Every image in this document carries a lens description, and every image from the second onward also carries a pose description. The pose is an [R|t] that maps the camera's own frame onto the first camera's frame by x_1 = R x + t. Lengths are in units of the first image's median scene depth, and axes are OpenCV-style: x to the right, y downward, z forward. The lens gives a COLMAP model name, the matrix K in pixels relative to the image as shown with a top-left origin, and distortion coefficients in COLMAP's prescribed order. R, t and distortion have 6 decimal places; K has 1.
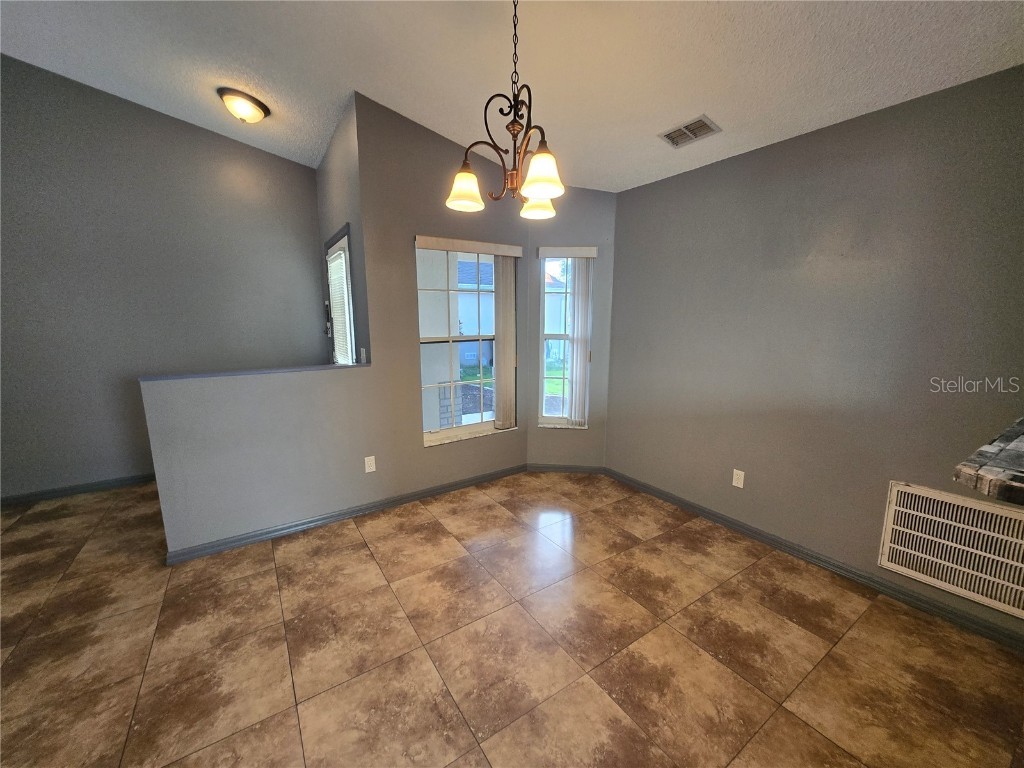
lens RADIAL K [[402.4, 0, 509.7], [0, 402.4, 386.1], [0, 0, 1]] dist [-0.002040, 0.000168]
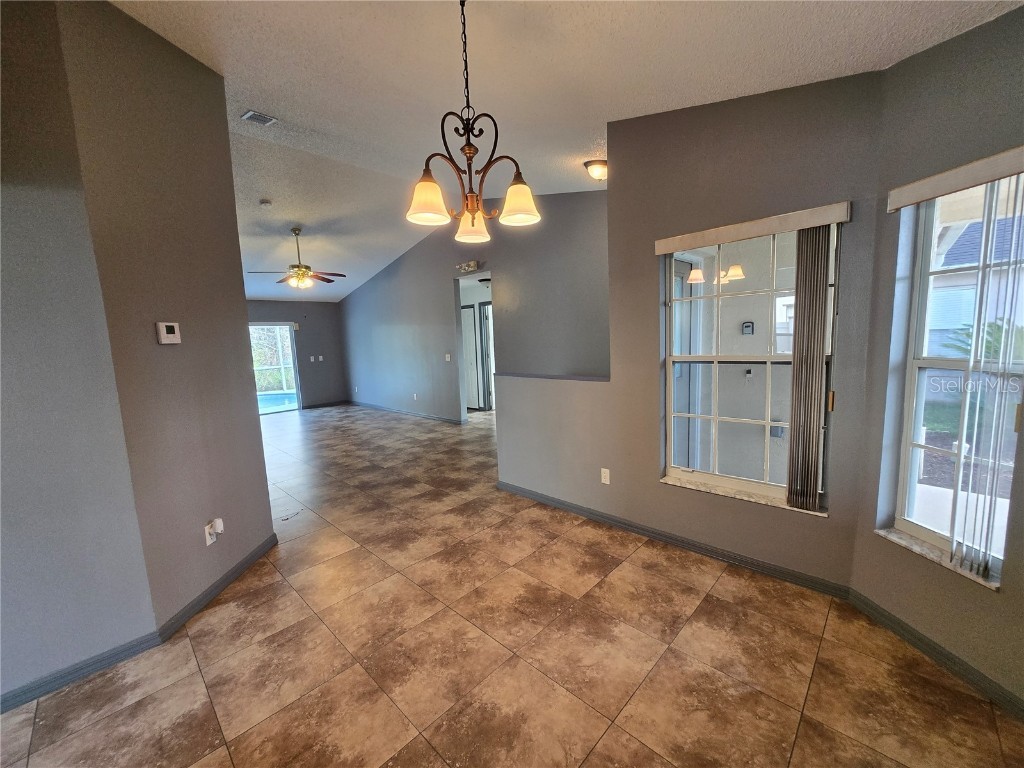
lens RADIAL K [[403.9, 0, 512.7], [0, 403.9, 385.7], [0, 0, 1]] dist [-0.001295, 0.000006]
pose [[0.220805, 0.109897, -0.969107, 0.876105], [-0.127558, 0.988351, 0.083016, -0.136240], [0.966941, 0.105287, 0.232251, 0.771458]]
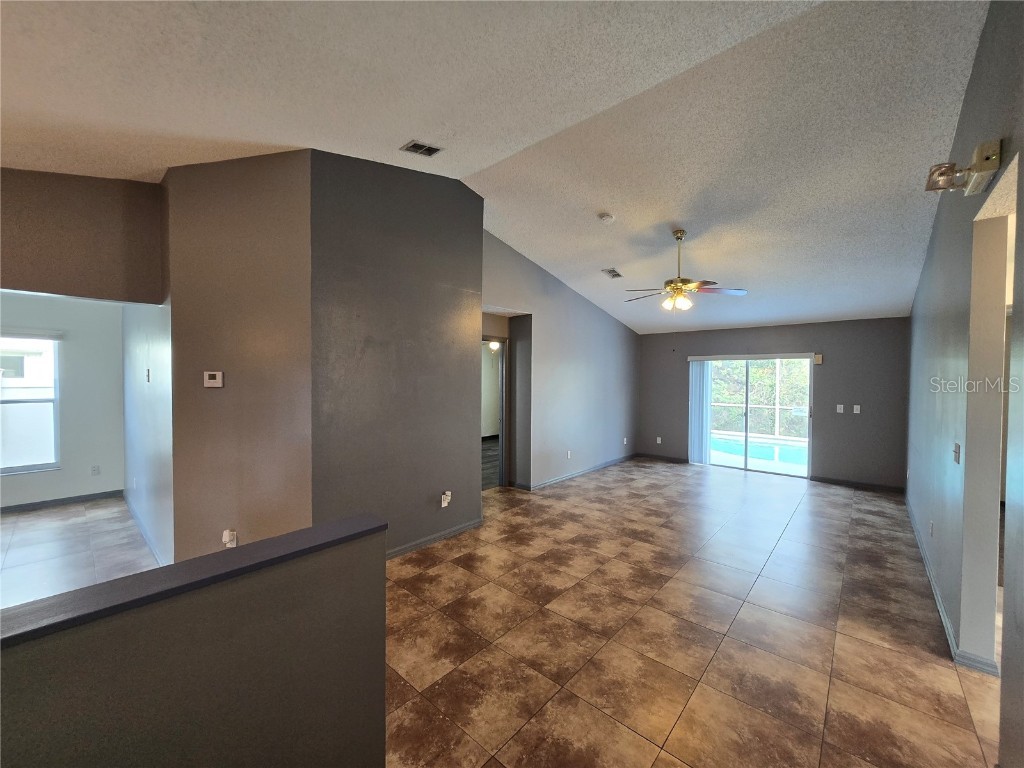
lens RADIAL K [[402.4, 0, 509.7], [0, 402.4, 386.1], [0, 0, 1]] dist [-0.002040, 0.000168]
pose [[-0.966604, 0.000983, -0.256274, -1.096842], [-0.049385, 0.980536, 0.190027, -0.380798], [0.251473, 0.196337, -0.947741, 1.807261]]
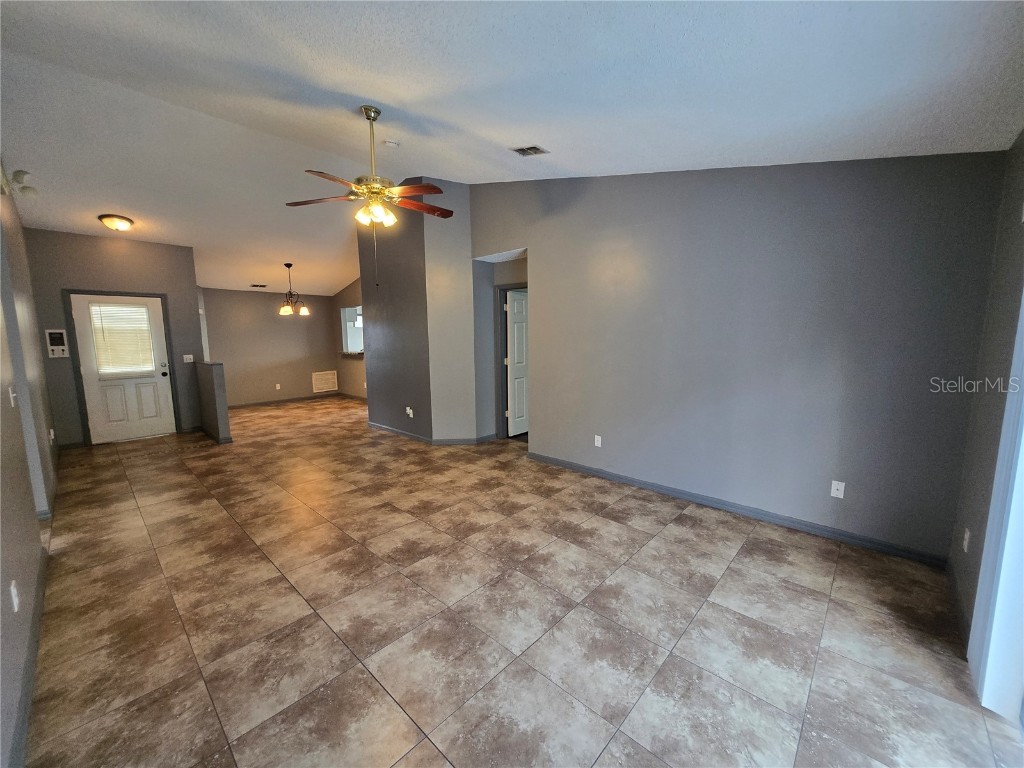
lens RADIAL K [[402.0, 0, 509.3], [0, 402.0, 385.4], [0, 0, 1]] dist [-0.004518, -0.000124]
pose [[-0.237578, -0.118735, 0.964084, -4.288560], [0.178705, 0.970218, 0.163528, 0.028286], [-0.954789, 0.211137, -0.209284, -0.187486]]
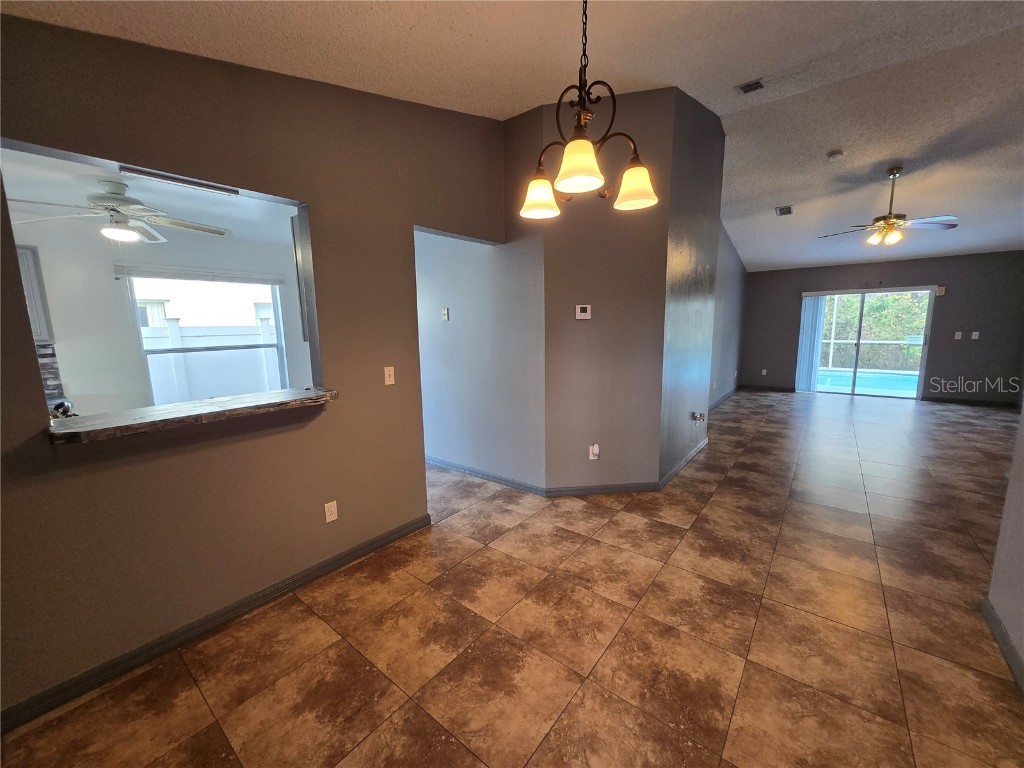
lens RADIAL K [[403.9, 0, 512.7], [0, 403.9, 385.7], [0, 0, 1]] dist [-0.001295, 0.000006]
pose [[-0.949011, 0.066242, -0.308206, 0.393705], [-0.035074, 0.949417, 0.312054, -0.287649], [0.313287, 0.306953, -0.898683, 1.599621]]
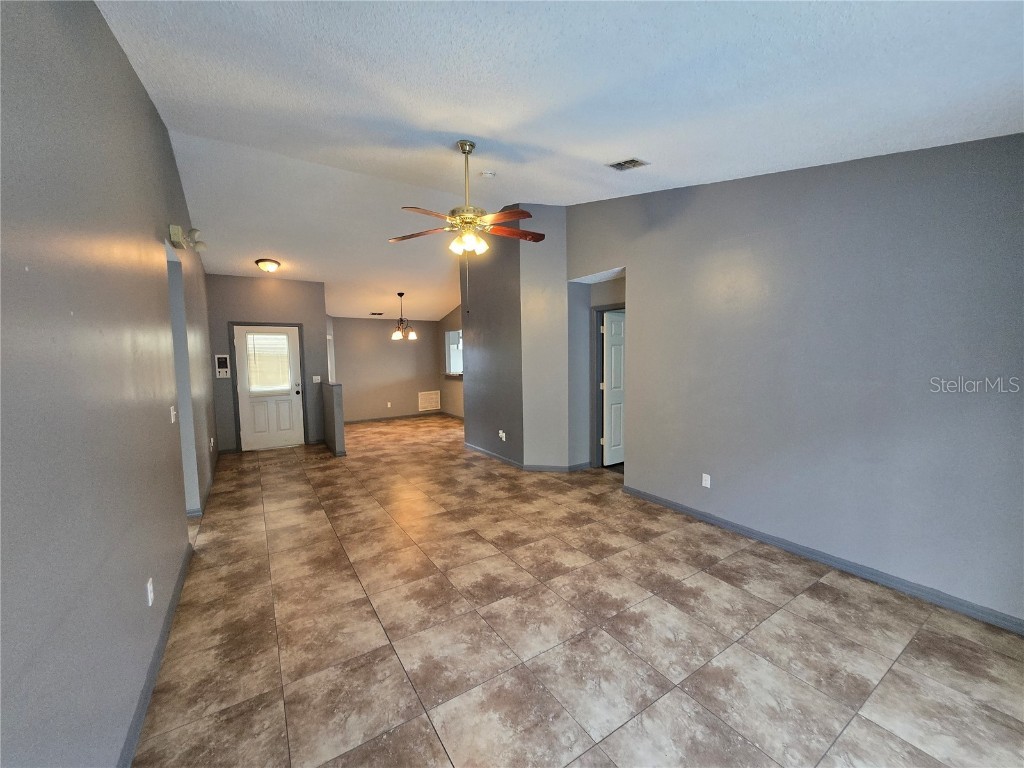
lens RADIAL K [[402.4, 0, 509.7], [0, 402.4, 386.1], [0, 0, 1]] dist [-0.002040, 0.000168]
pose [[0.007820, -0.075126, 0.997143, -4.207985], [0.188799, 0.979350, 0.072305, 0.014171], [-0.981985, 0.187695, 0.021842, -0.250270]]
